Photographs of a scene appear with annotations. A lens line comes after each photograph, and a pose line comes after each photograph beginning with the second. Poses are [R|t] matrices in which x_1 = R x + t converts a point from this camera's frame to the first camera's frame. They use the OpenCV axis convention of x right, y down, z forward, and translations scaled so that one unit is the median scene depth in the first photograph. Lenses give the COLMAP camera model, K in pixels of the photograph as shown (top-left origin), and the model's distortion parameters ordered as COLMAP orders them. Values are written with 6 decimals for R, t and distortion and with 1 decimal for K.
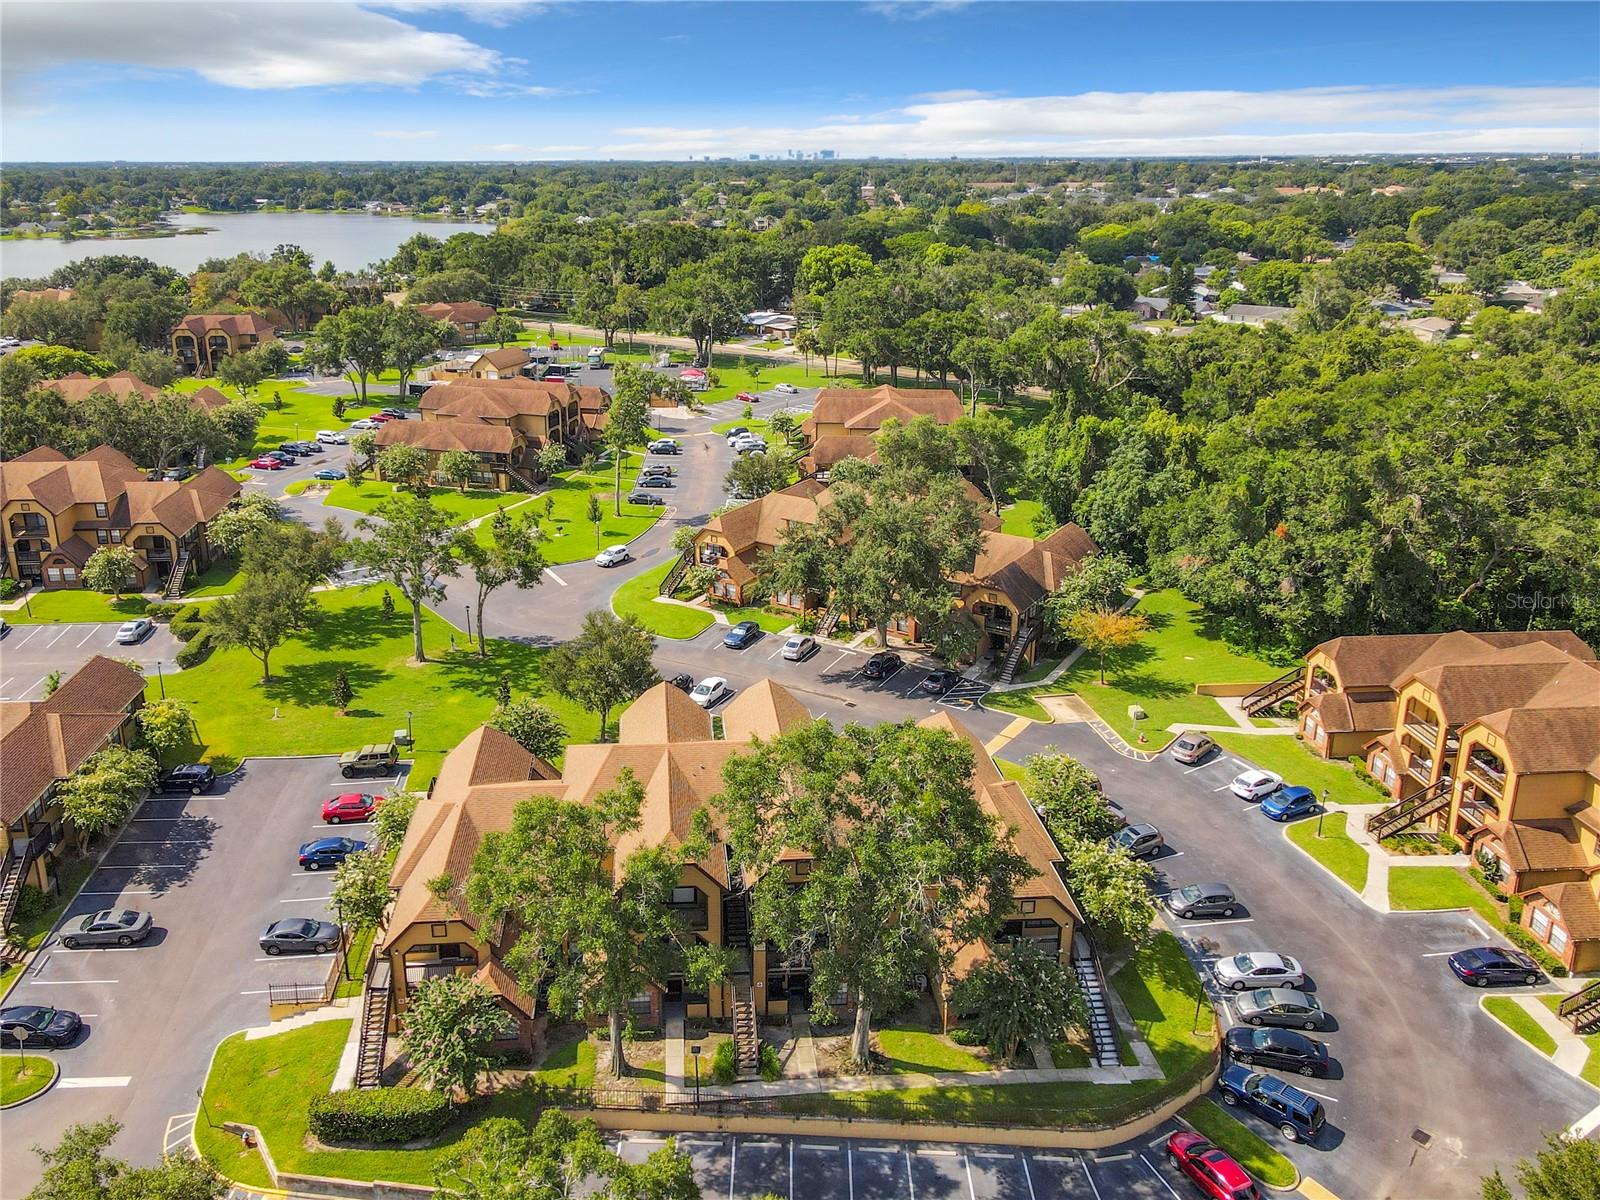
lens RADIAL K [[1170.2, 0, 777.5], [0, 1170.2, 601.1], [0, 0, 1]] dist [-0.001802, 0.026399]
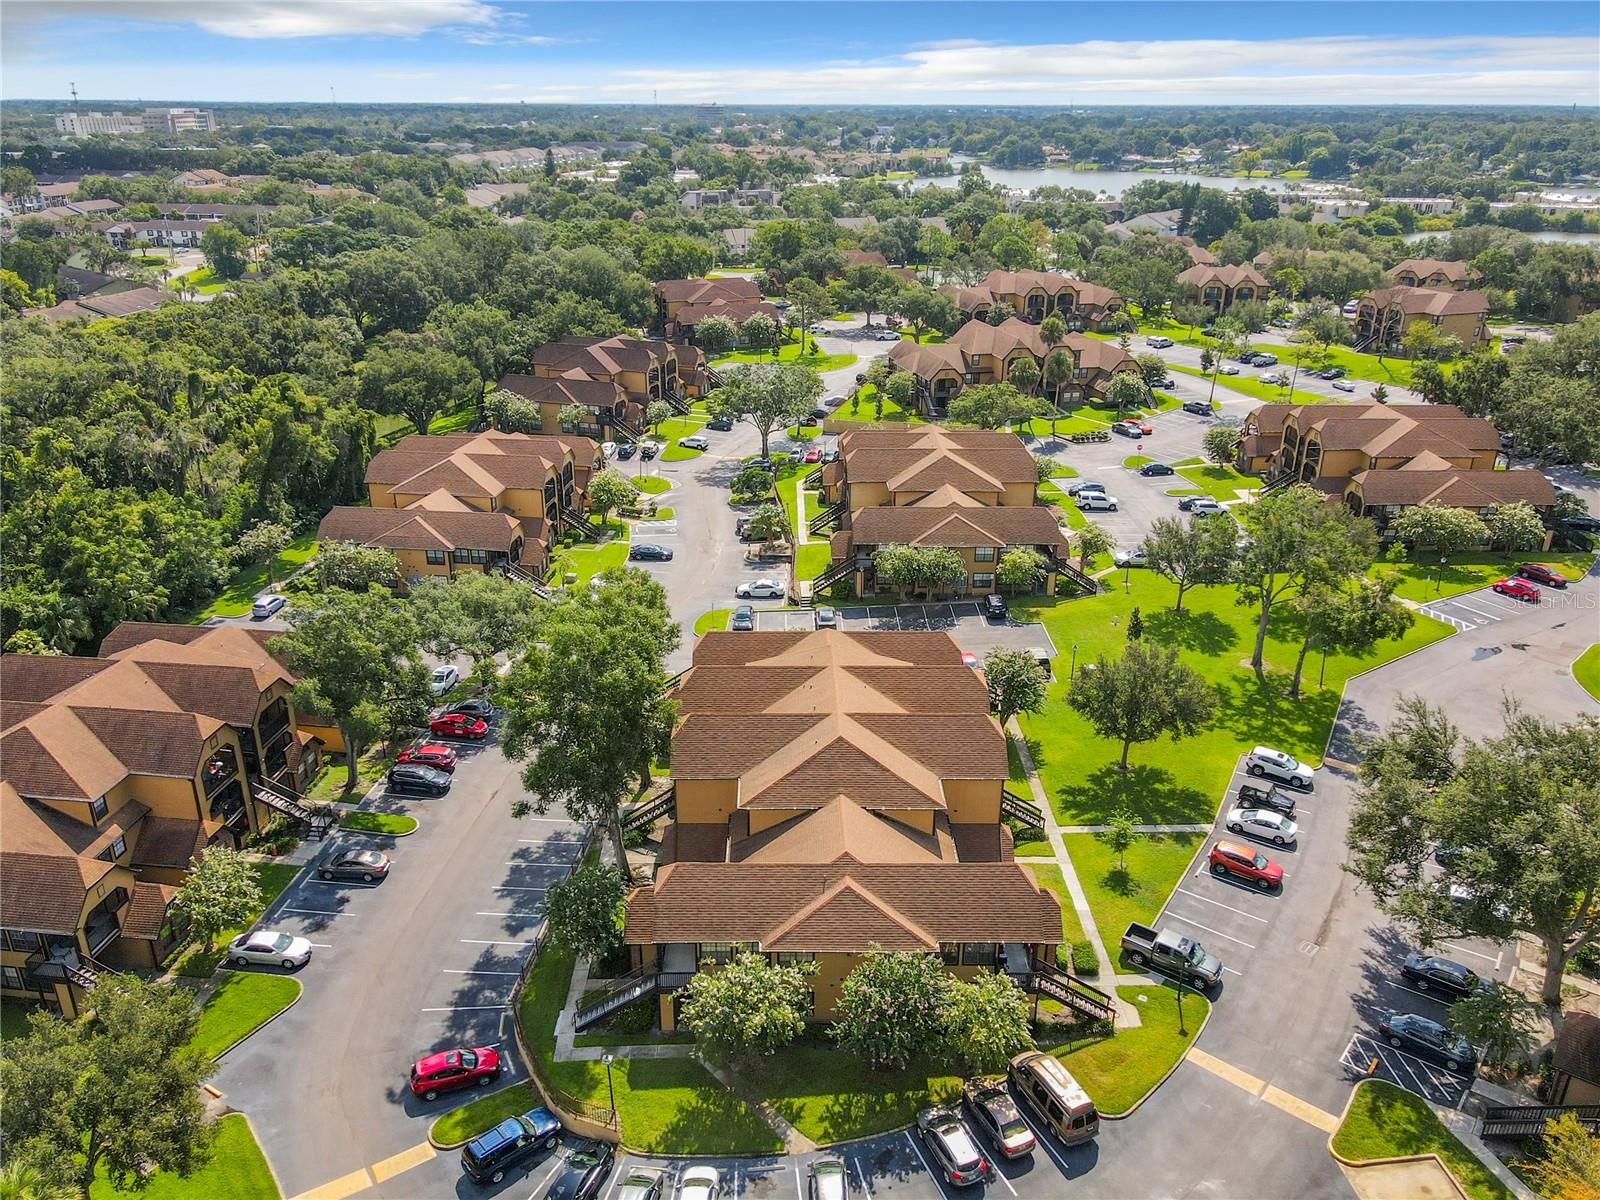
lens RADIAL K [[1170.2, 0, 777.5], [0, 1170.2, 601.1], [0, 0, 1]] dist [-0.001802, 0.026399]
pose [[-0.038704, 0.398360, -0.916412, 0.654960], [-0.361730, 0.849314, 0.384470, -0.250121], [0.931479, 0.346375, 0.111227, 0.540981]]
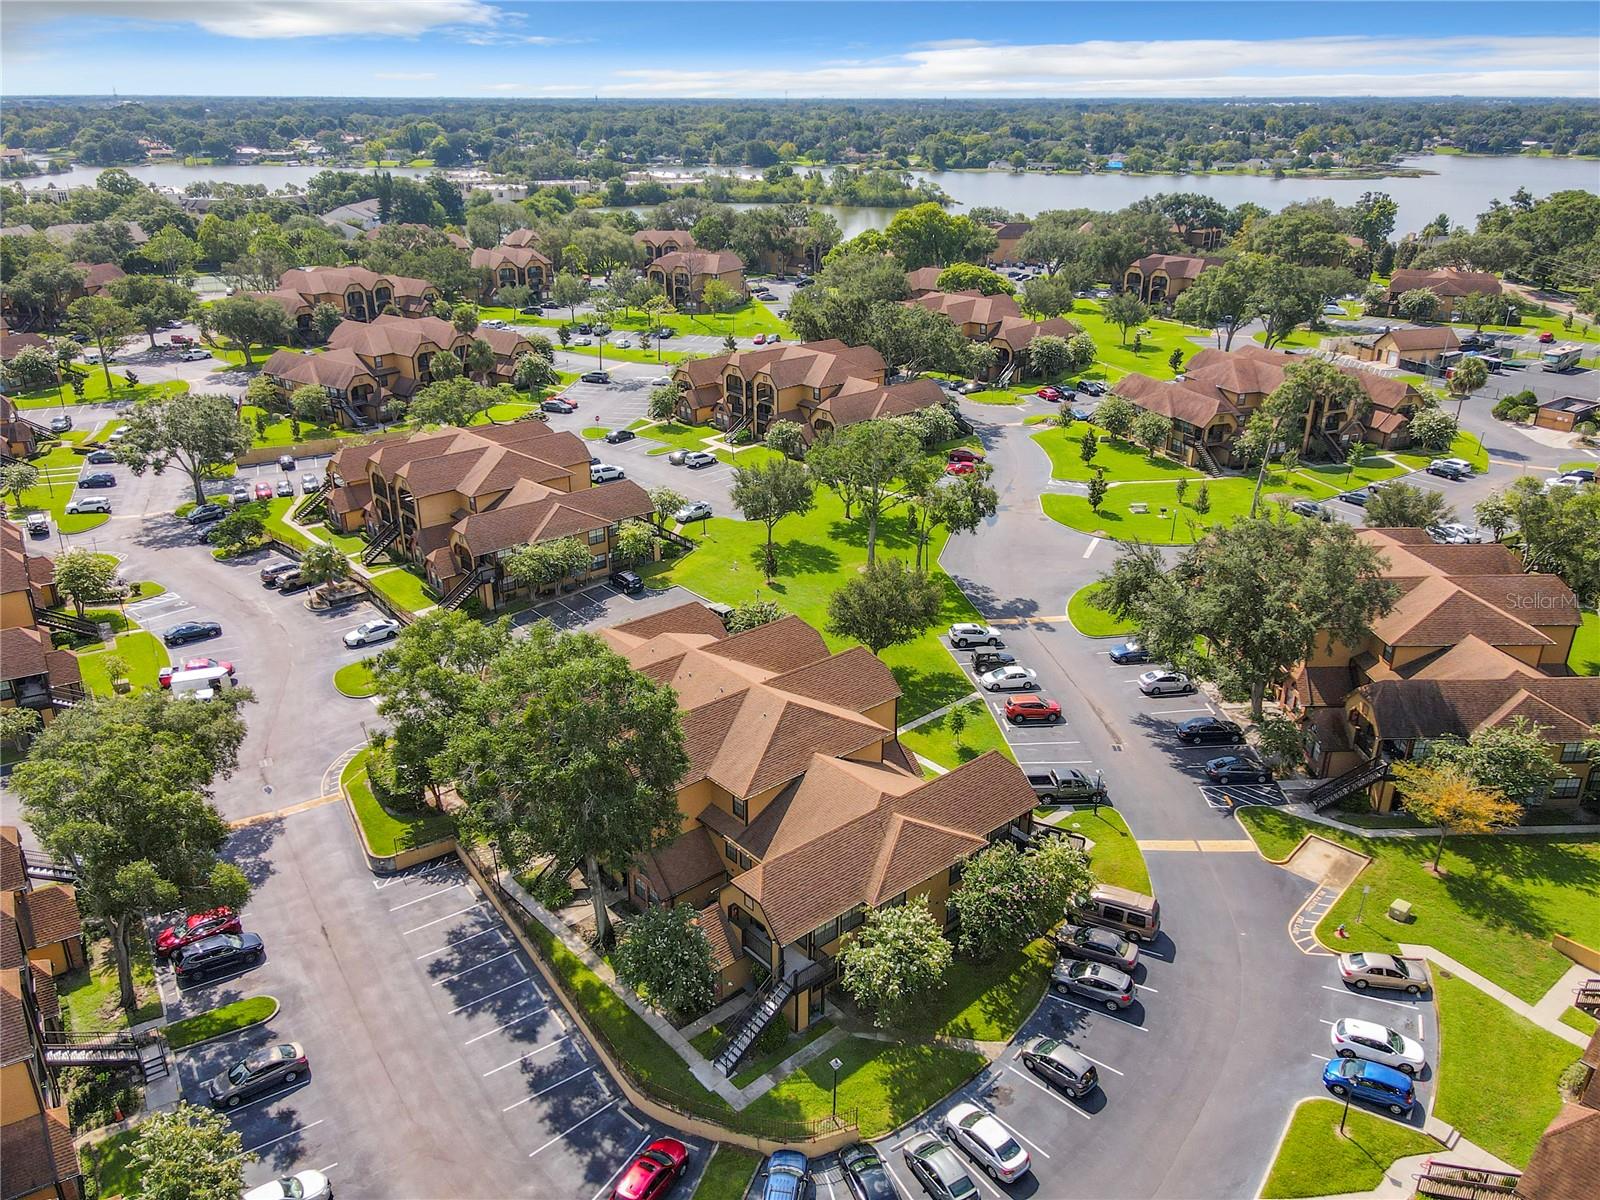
lens RADIAL K [[1170.2, 0, 777.5], [0, 1170.2, 601.1], [0, 0, 1]] dist [-0.001802, 0.026399]
pose [[0.605723, 0.322434, -0.727417, 0.538811], [-0.289769, 0.940824, 0.175737, -0.105251], [0.741036, 0.104335, 0.663310, 0.187052]]
